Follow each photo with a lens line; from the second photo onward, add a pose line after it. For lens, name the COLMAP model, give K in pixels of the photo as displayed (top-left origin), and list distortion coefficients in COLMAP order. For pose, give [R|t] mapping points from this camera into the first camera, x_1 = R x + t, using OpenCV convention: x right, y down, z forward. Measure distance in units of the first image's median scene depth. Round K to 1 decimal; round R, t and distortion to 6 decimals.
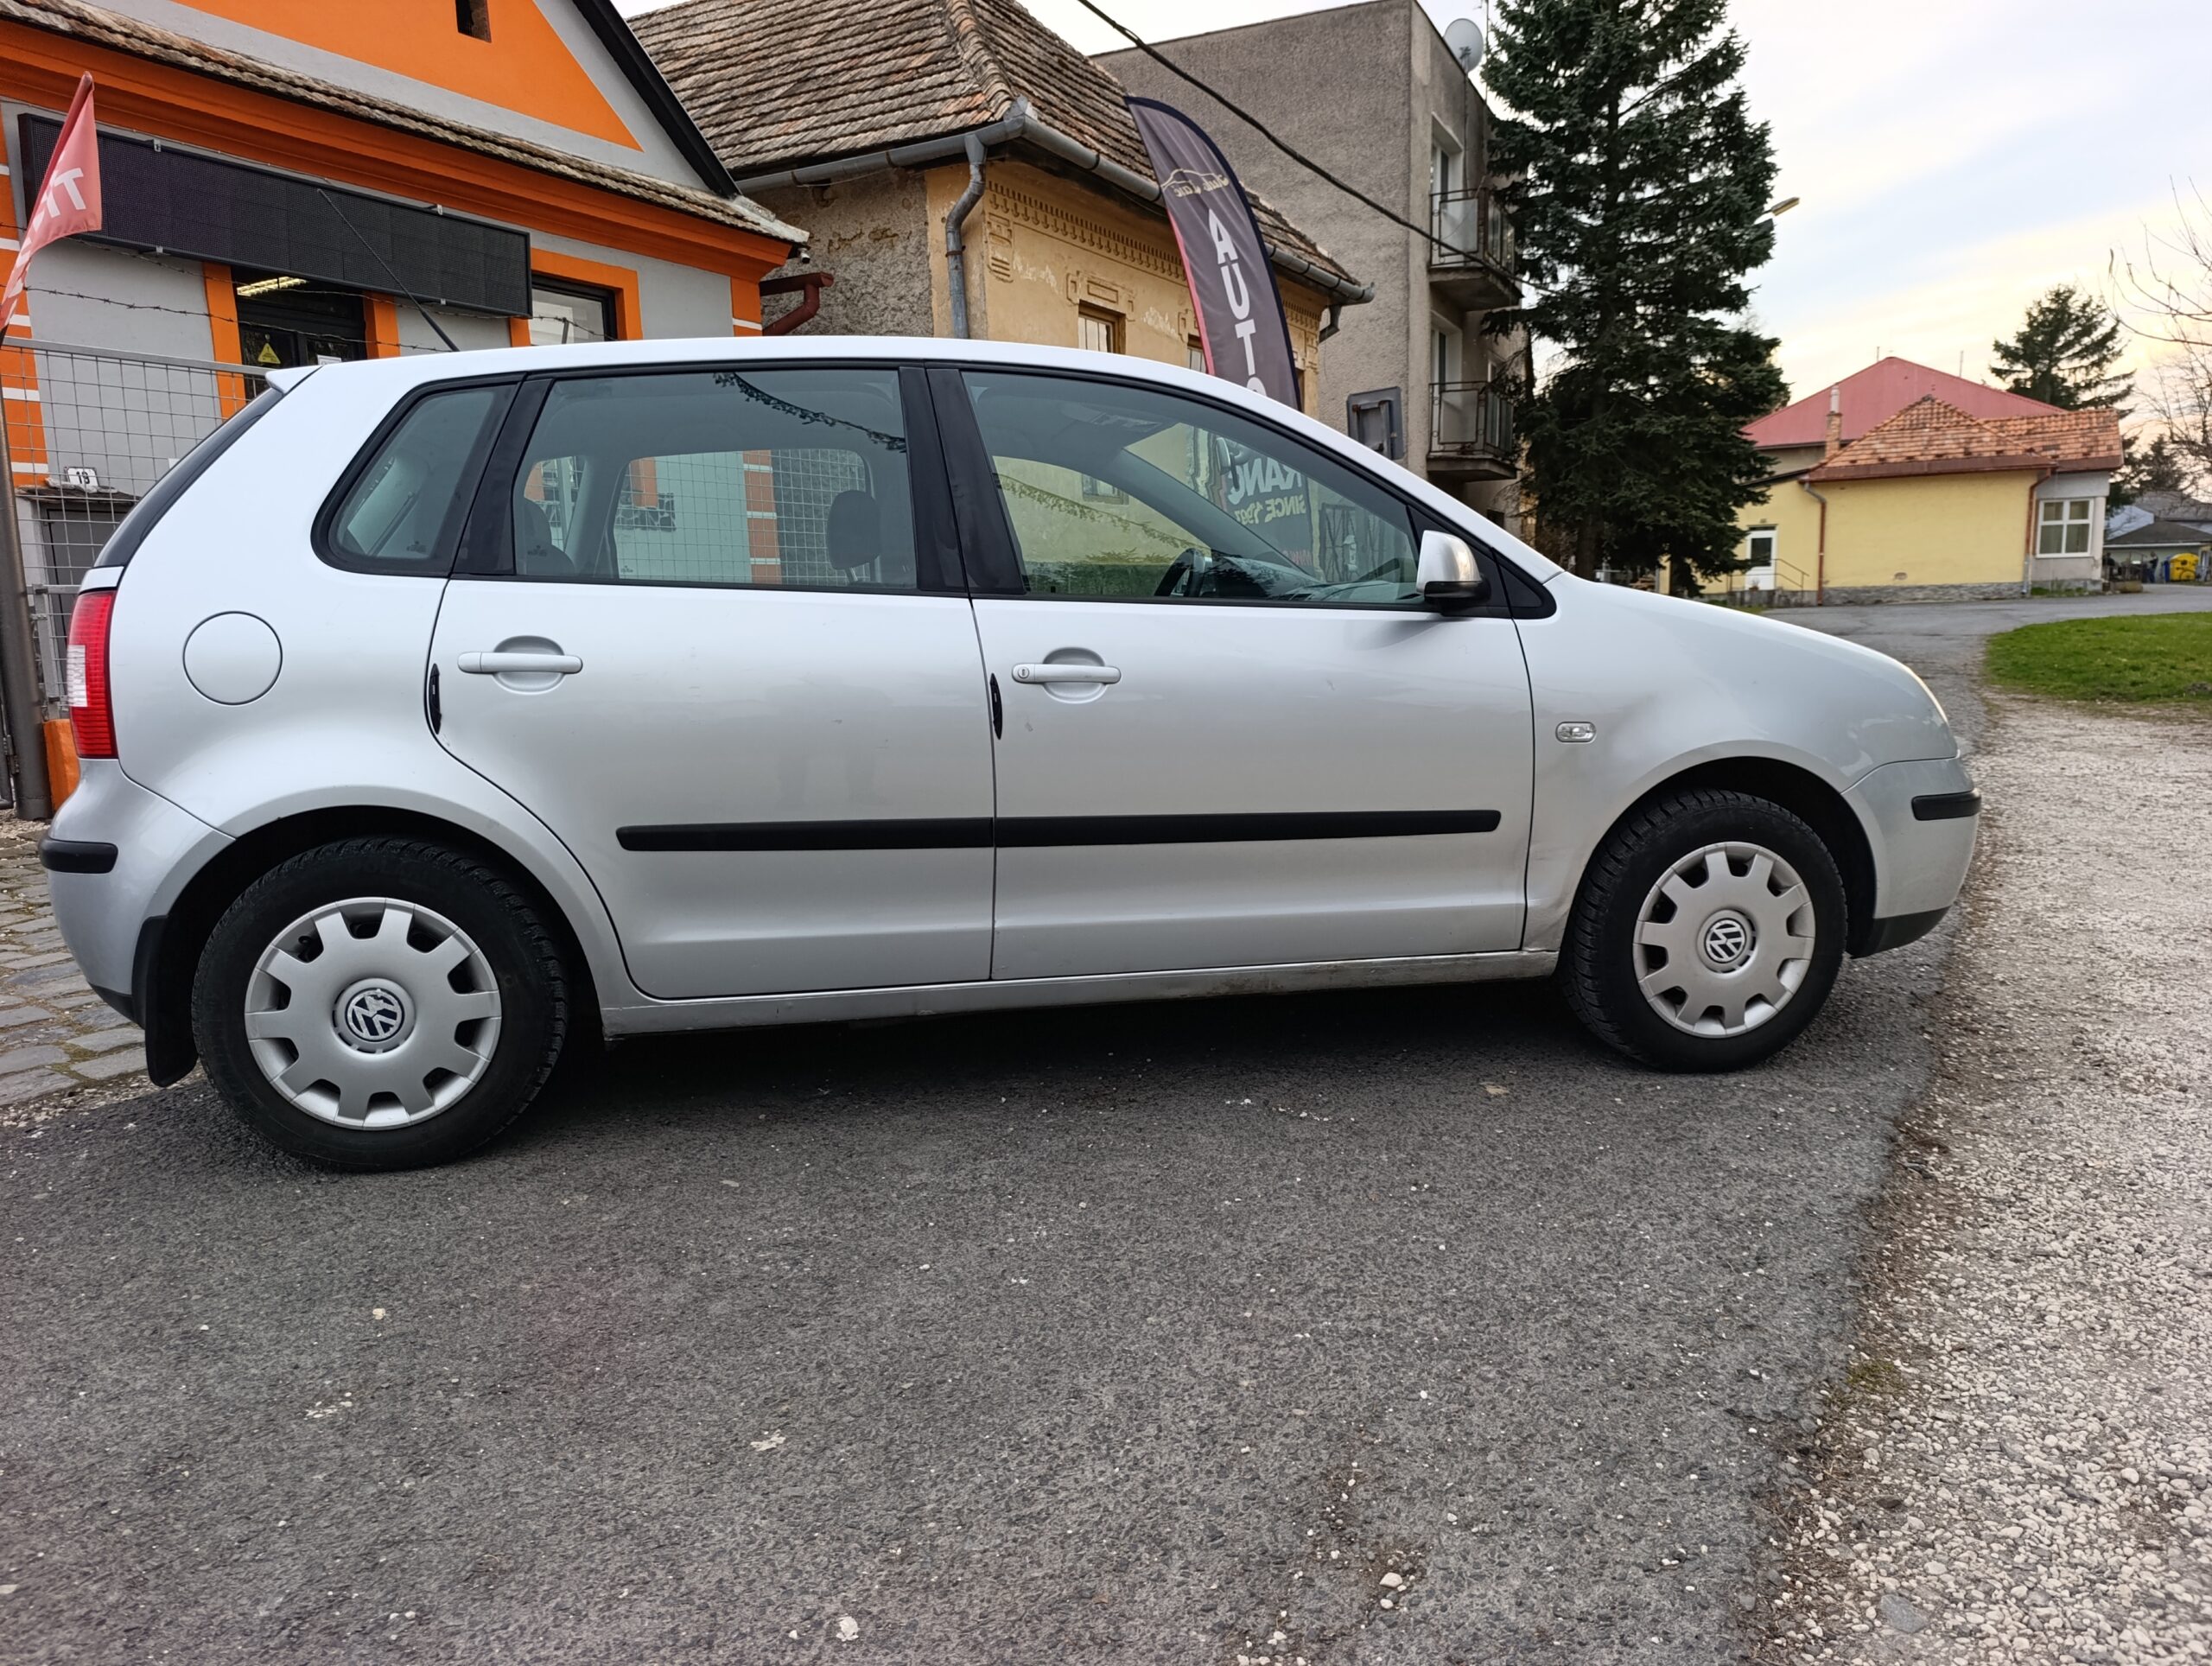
lens RADIAL K [[1511.5, 0, 1116.1], [0, 1511.5, 830.5], [0, 0, 1]] dist [0.012439, -0.023071]
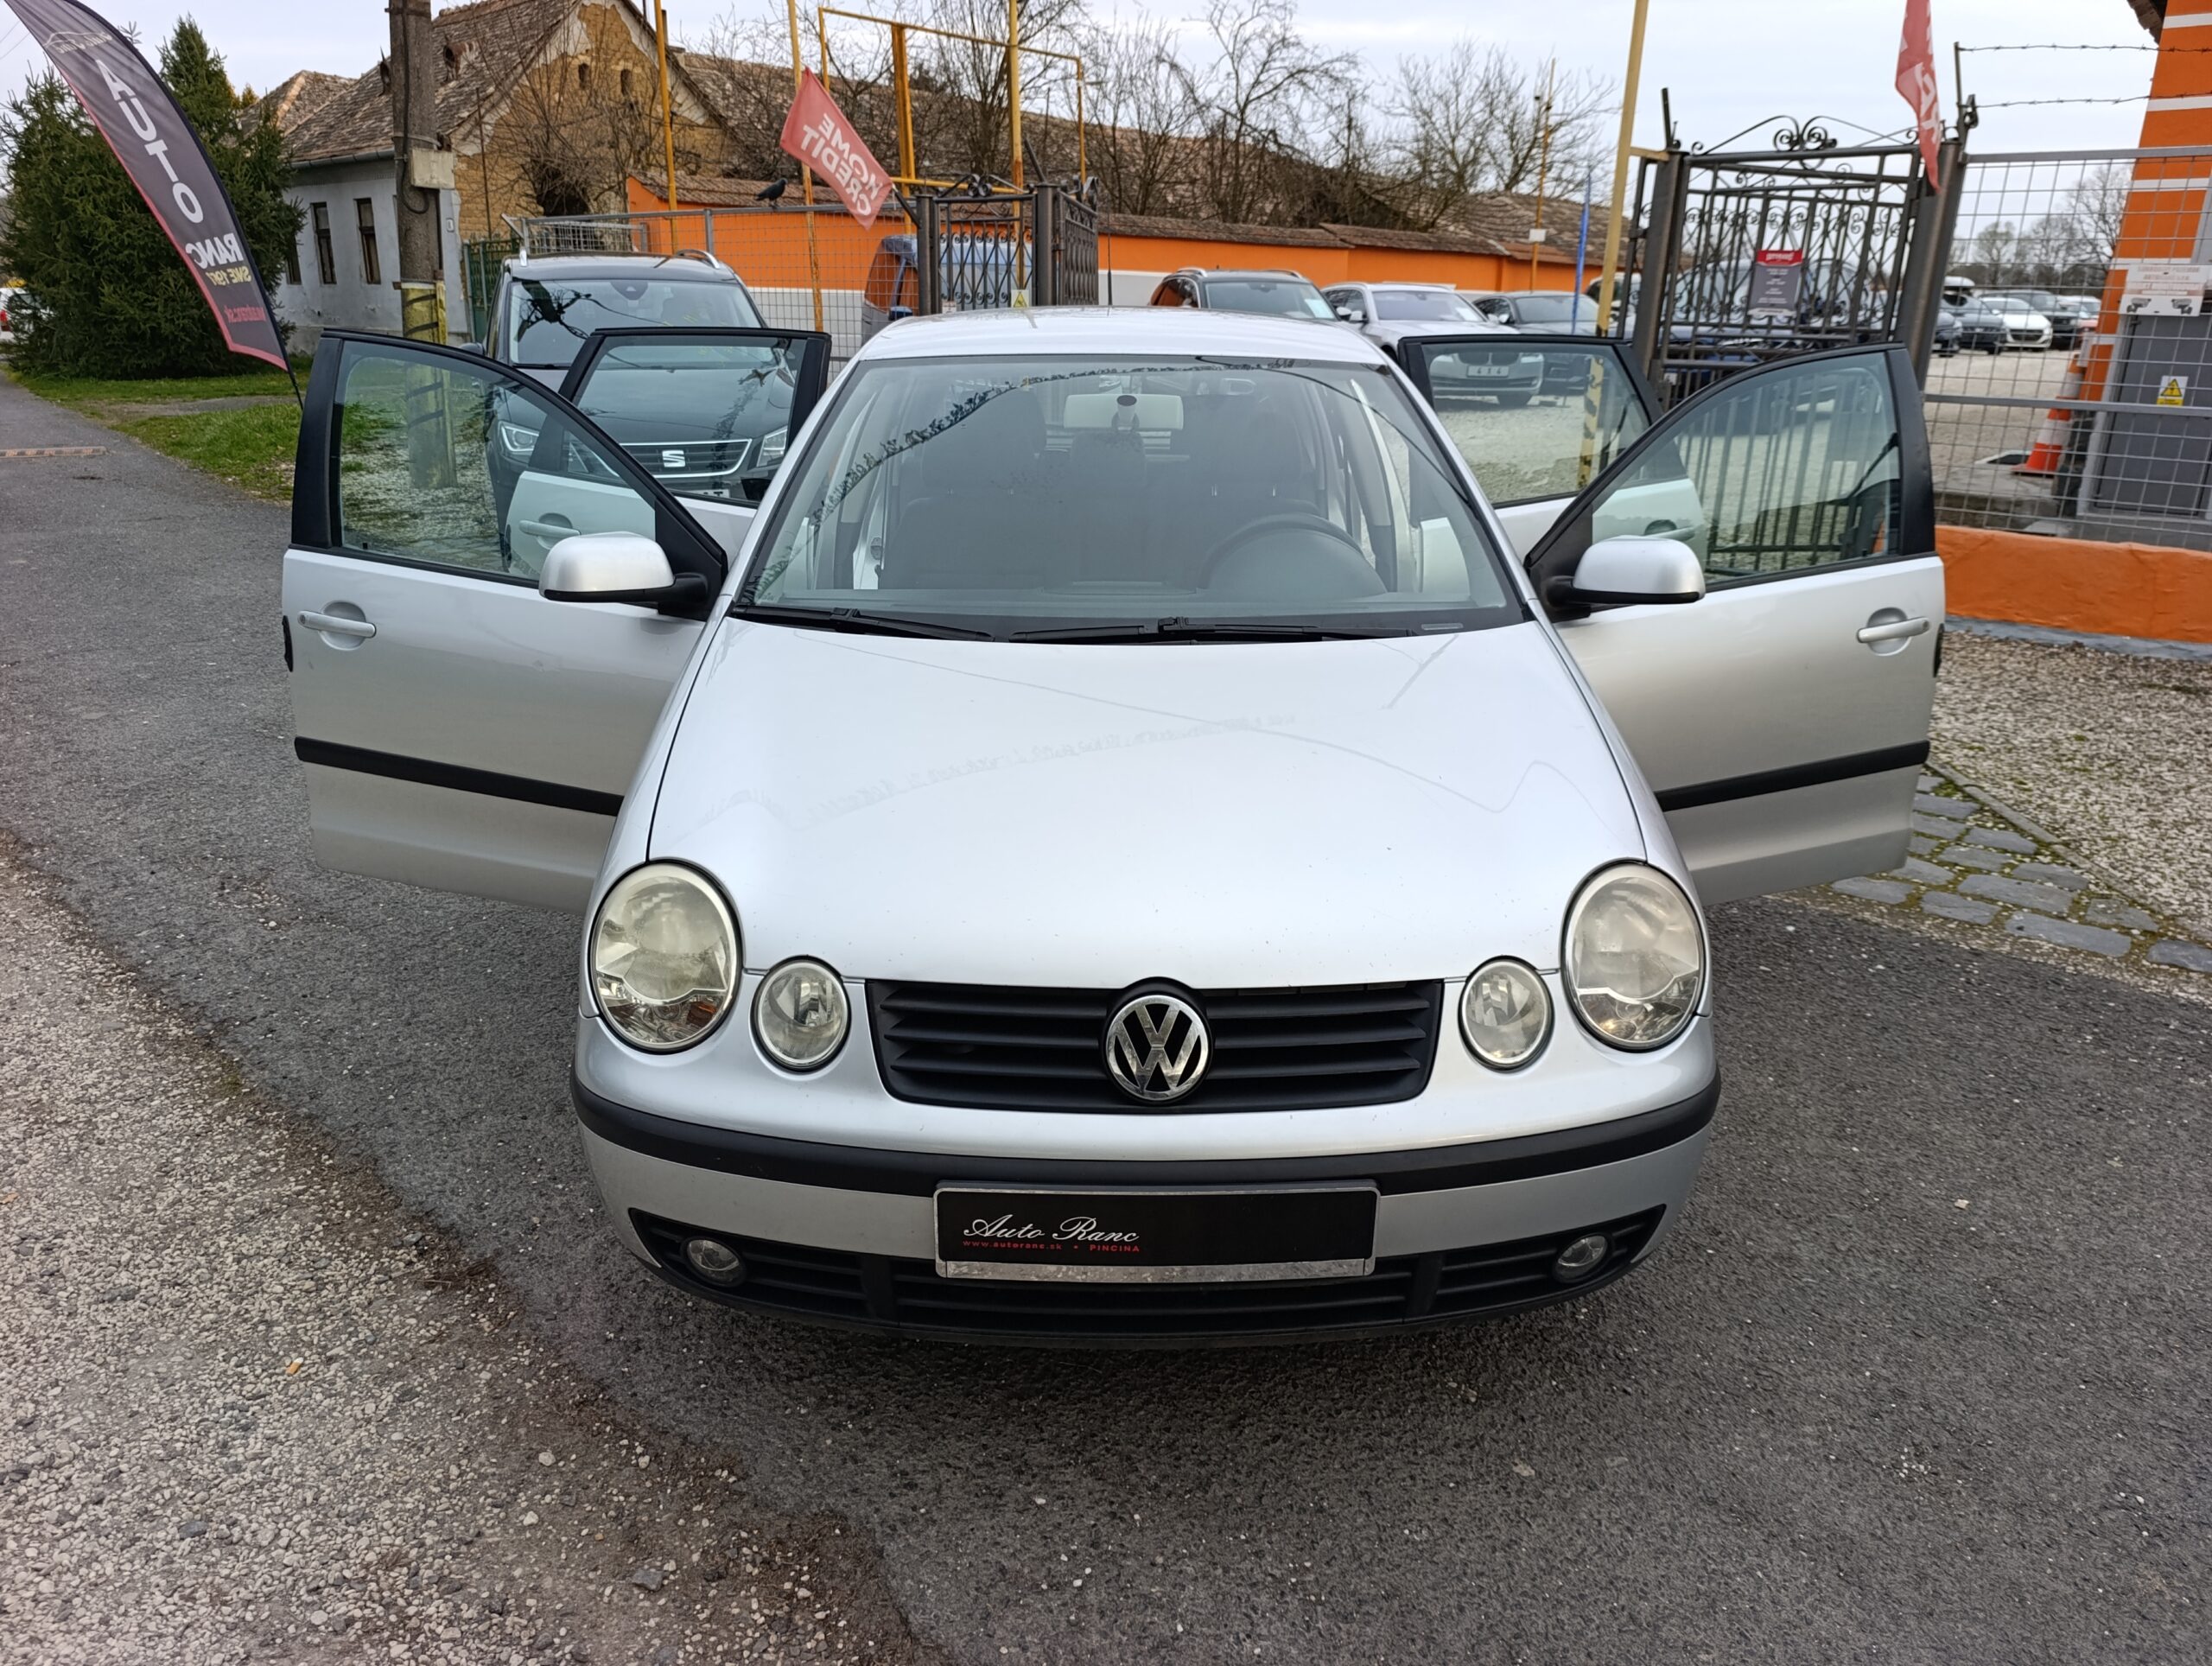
lens RADIAL K [[1511.5, 0, 1112.3], [0, 1511.5, 839.9], [0, 0, 1]] dist [0.012439, -0.023071]
pose [[-0.183725, 0.345779, -0.920153, 0.458340], [-0.152711, 0.914682, 0.374214, -0.165634], [0.971043, 0.209270, -0.115245, 0.546127]]
